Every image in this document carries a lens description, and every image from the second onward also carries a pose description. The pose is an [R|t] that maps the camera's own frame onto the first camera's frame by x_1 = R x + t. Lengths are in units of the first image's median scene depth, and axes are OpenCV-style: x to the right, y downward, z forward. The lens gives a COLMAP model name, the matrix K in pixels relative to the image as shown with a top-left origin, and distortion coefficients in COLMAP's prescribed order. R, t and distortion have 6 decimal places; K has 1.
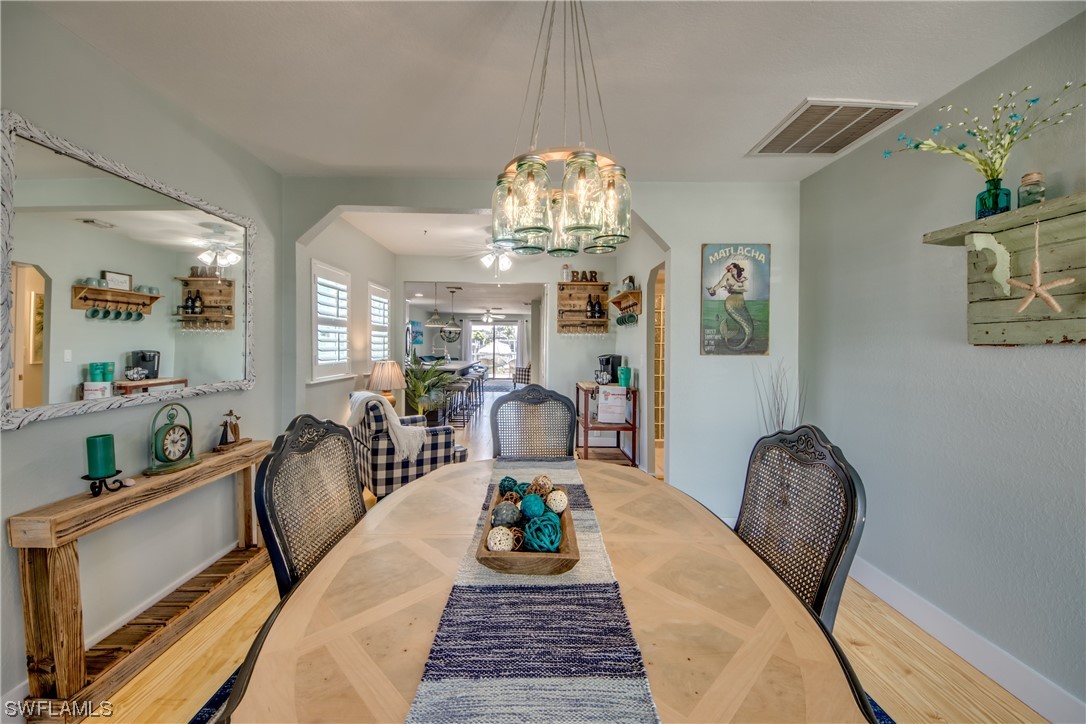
lens RADIAL K [[414.6, 0, 537.1], [0, 414.6, 349.1], [0, 0, 1]] dist [0.041195, -0.030619]
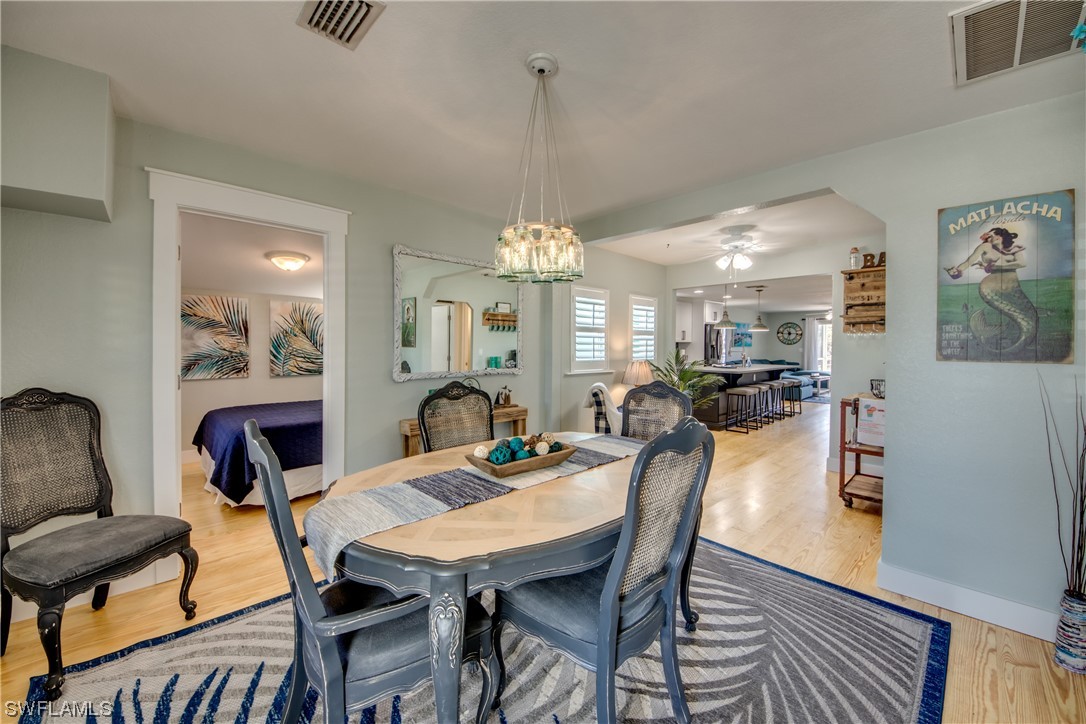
lens RADIAL K [[414.6, 0, 537.1], [0, 414.6, 349.1], [0, 0, 1]] dist [0.041195, -0.030619]
pose [[0.679407, 0.005536, -0.733741, 0.358984], [-0.010087, 0.999948, -0.001795, 0.001915], [0.733693, 0.008621, 0.679427, -0.014163]]
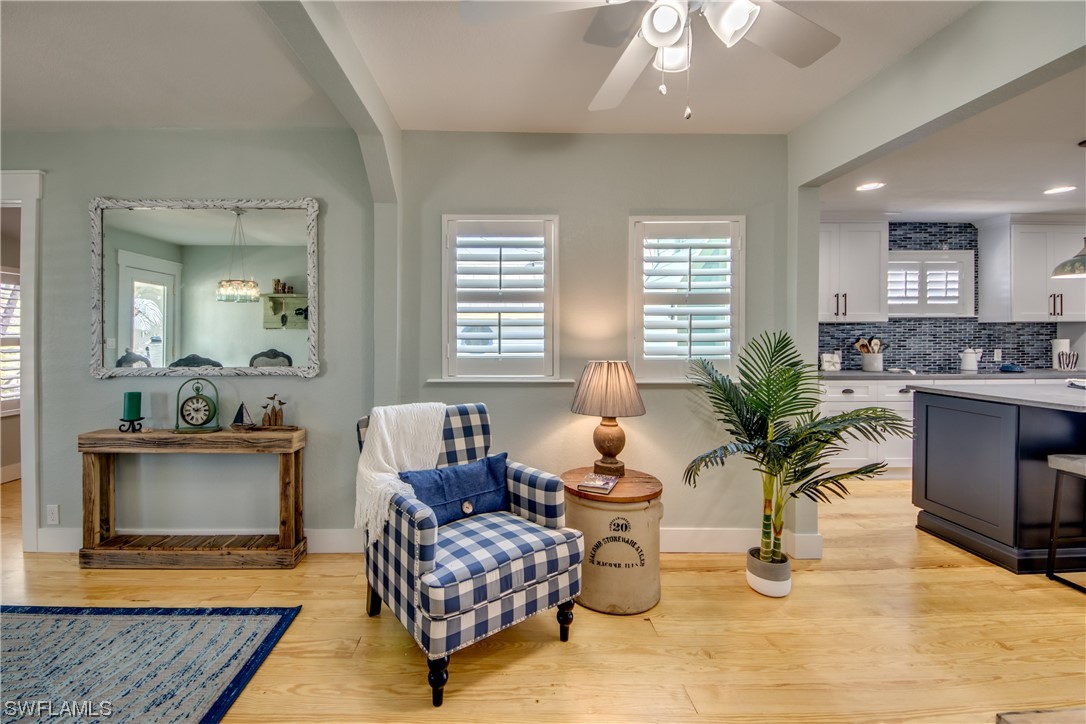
lens RADIAL K [[463.3, 0, 516.1], [0, 463.3, 341.1], [0, 0, 1]] dist [0.034459, -0.019921]
pose [[0.006217, 0.003264, -0.999975, 0.261682], [-0.009640, 0.999948, 0.003204, 0.005139], [0.999934, 0.009620, 0.006248, 1.019807]]
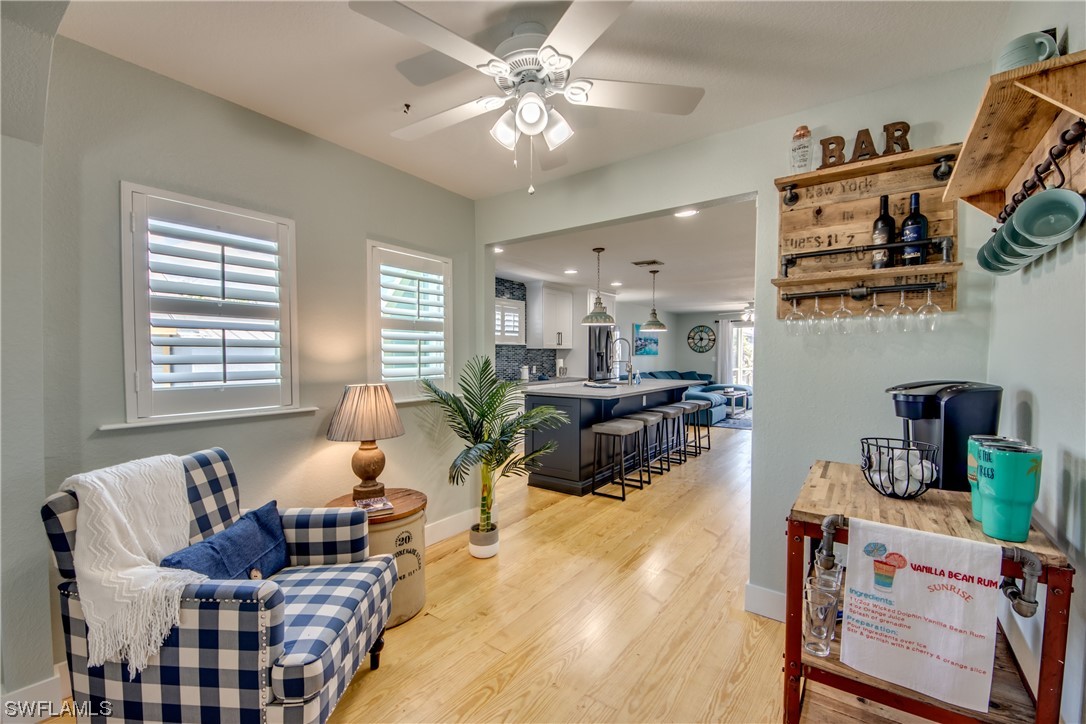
lens RADIAL K [[462.3, 0, 537.7], [0, 462.3, 370.6], [0, 0, 1]] dist [0.059858, -0.047392]
pose [[0.806983, 0.013519, -0.590419, 0.182584], [-0.002423, 0.999805, 0.019581, 0.001046], [0.590569, -0.014372, 0.806859, 0.757763]]
